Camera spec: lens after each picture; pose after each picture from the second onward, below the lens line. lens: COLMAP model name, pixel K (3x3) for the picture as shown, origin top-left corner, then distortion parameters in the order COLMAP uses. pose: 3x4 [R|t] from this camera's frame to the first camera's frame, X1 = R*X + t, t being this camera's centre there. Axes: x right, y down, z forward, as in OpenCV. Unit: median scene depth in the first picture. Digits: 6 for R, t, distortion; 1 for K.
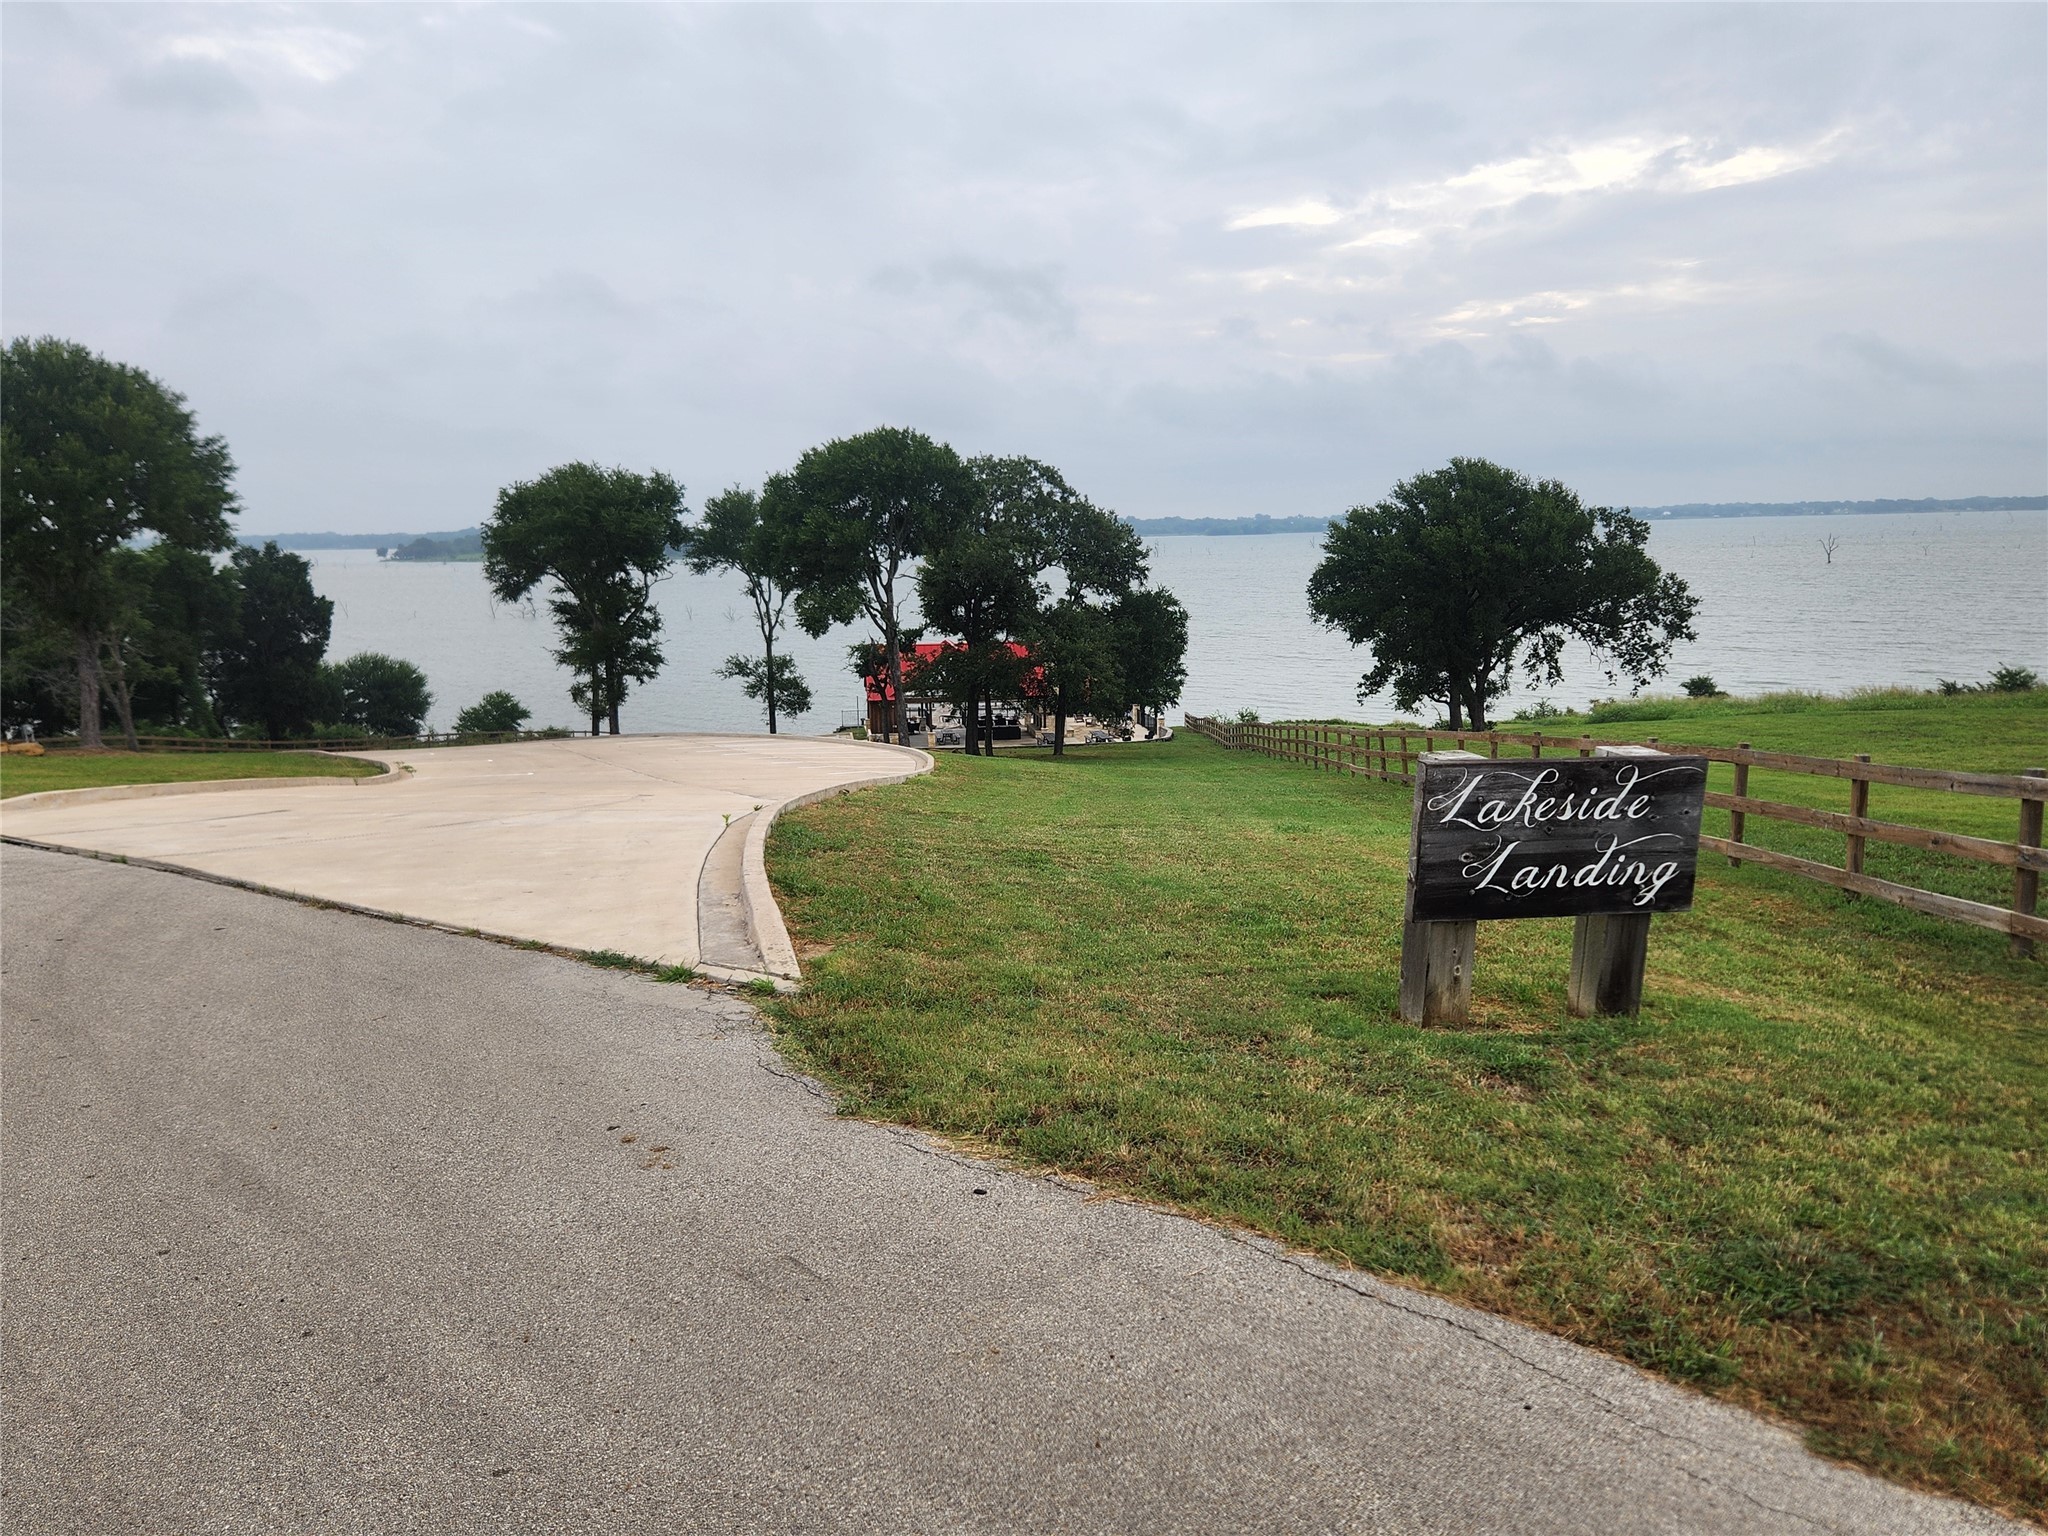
lens RADIAL K [[1368.8, 0, 970.3], [0, 1368.8, 776.7], [0, 0, 1]] dist [0.061564, -0.048017]
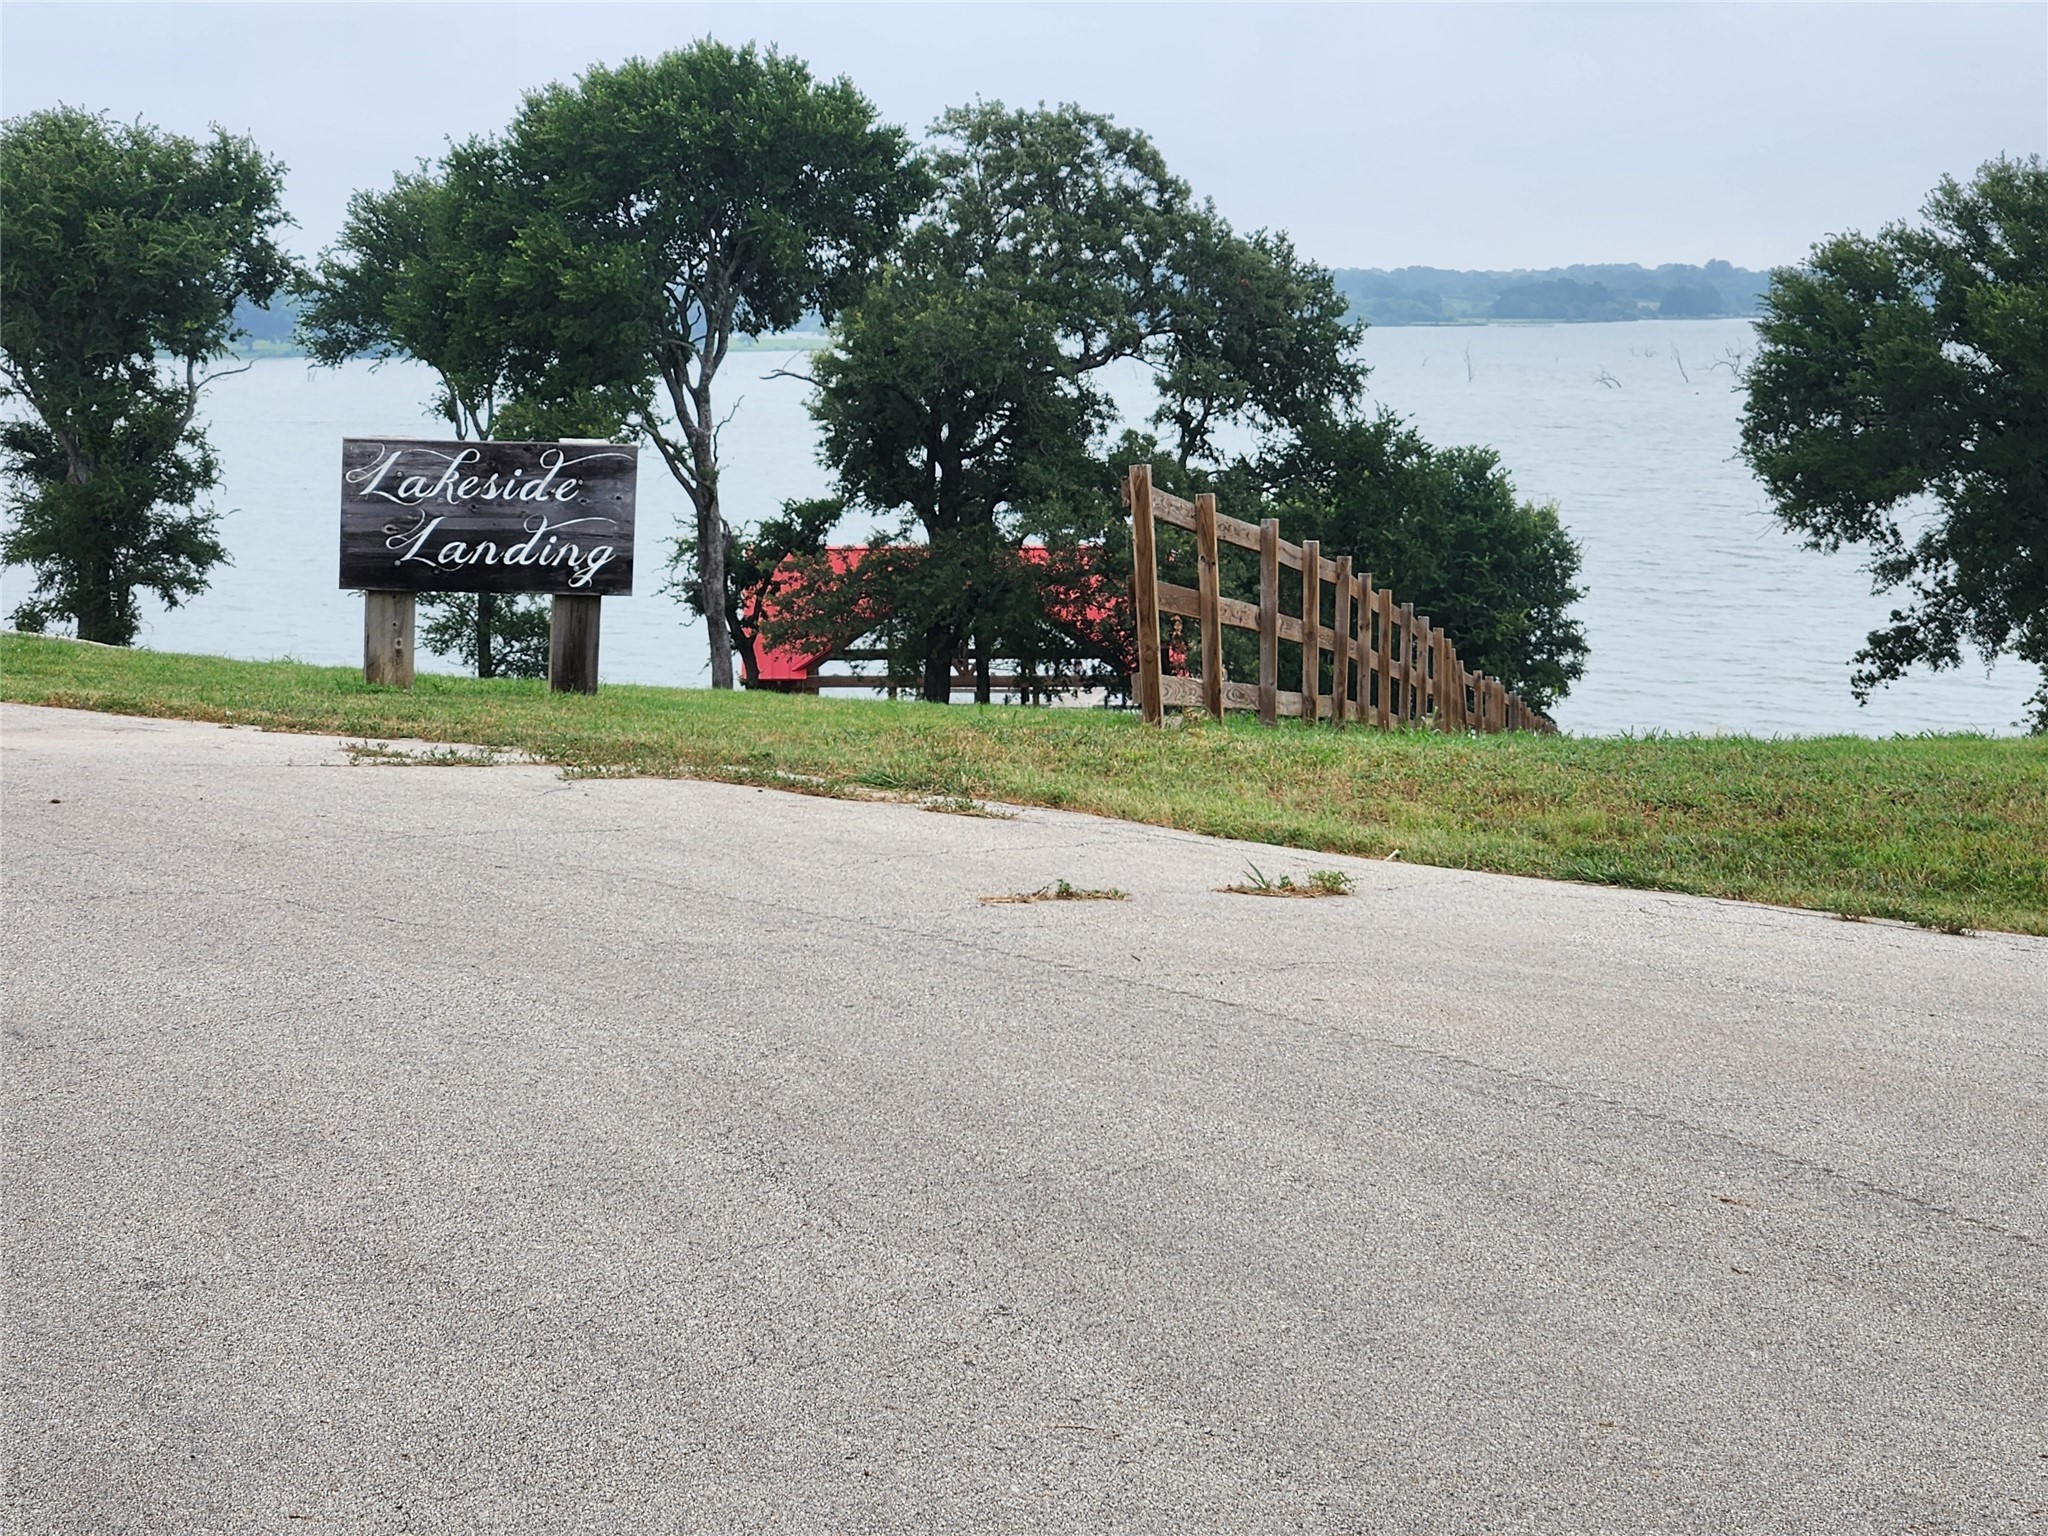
lens RADIAL K [[4093.8, 0, 1024.0], [0, 4093.8, 768.0], [0, 0, 1]] dist [-0.408395, 4.476424]
pose [[0.996052, 0.027074, -0.084547, 0.145031], [-0.032247, 0.997652, -0.060426, 0.054048], [0.082712, 0.062914, 0.994586, -0.269686]]
